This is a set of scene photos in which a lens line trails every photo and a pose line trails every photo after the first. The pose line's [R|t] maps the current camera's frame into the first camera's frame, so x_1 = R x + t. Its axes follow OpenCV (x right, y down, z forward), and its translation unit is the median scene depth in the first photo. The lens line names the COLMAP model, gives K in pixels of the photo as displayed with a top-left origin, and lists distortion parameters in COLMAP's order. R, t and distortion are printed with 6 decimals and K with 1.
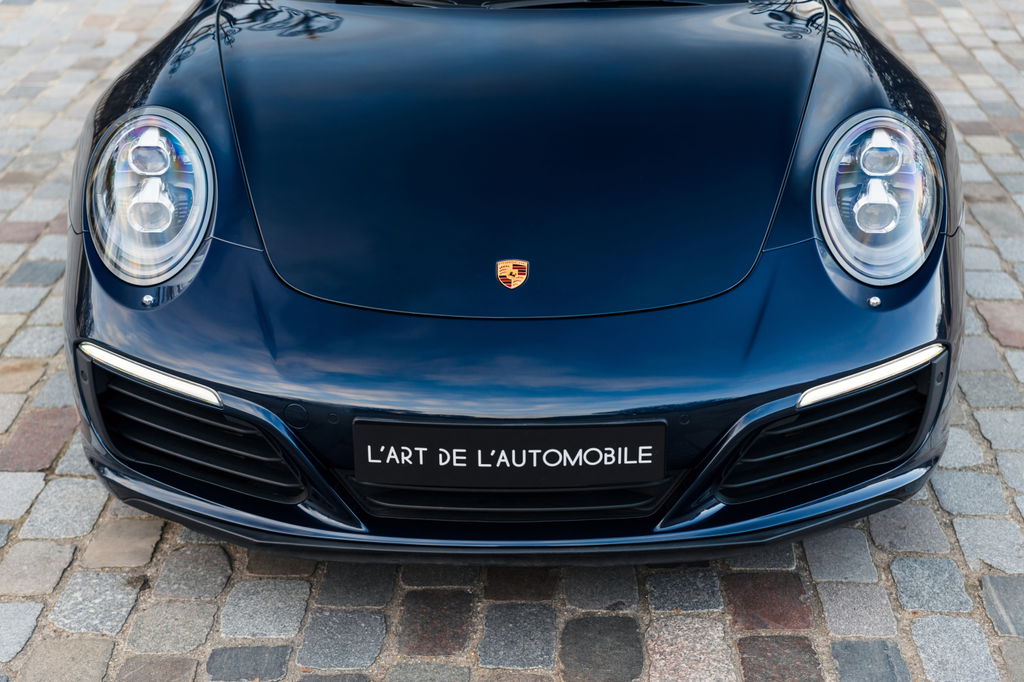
lens RADIAL K [[1573.6, 0, 584.1], [0, 1573.6, 341.5], [0, 0, 1]] dist [0.004586, -0.027137]
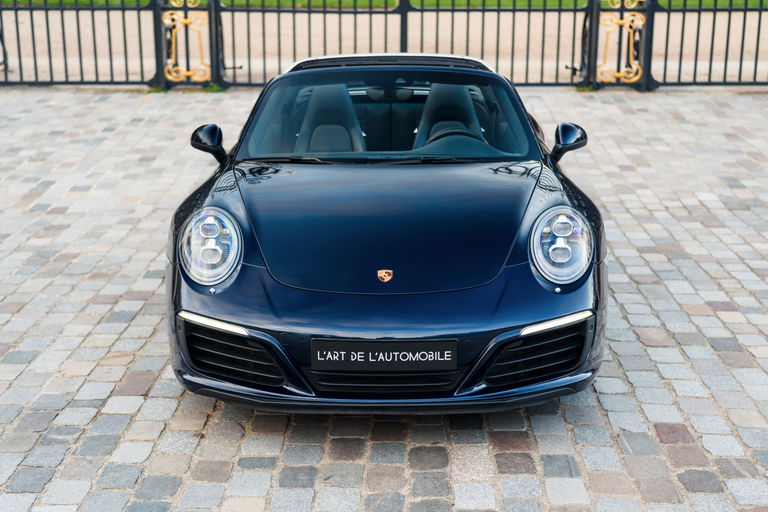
lens RADIAL K [[1179.3, 0, 395.3], [0, 1179.3, 283.2], [0, 0, 1]] dist [0.007495, -0.000170]
pose [[0.999753, -0.005369, -0.021561, 0.002310], [0.001867, 0.987237, -0.159248, 0.204413], [0.022141, 0.159168, 0.987003, -0.527065]]
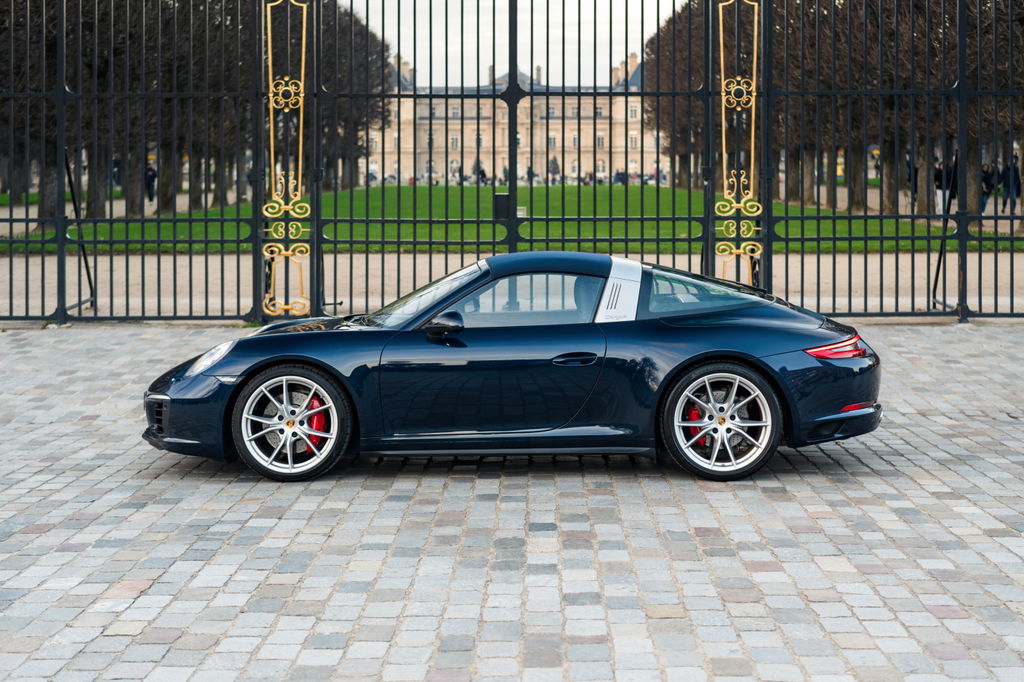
lens RADIAL K [[1545.6, 0, 515.5], [0, 1545.6, 262.9], [0, 0, 1]] dist [0.008472, 0.015439]
pose [[0.999612, -0.015904, -0.022847, 0.082495], [0.005915, 0.923340, -0.383937, 0.712375], [0.027201, 0.383654, 0.923076, -1.461209]]
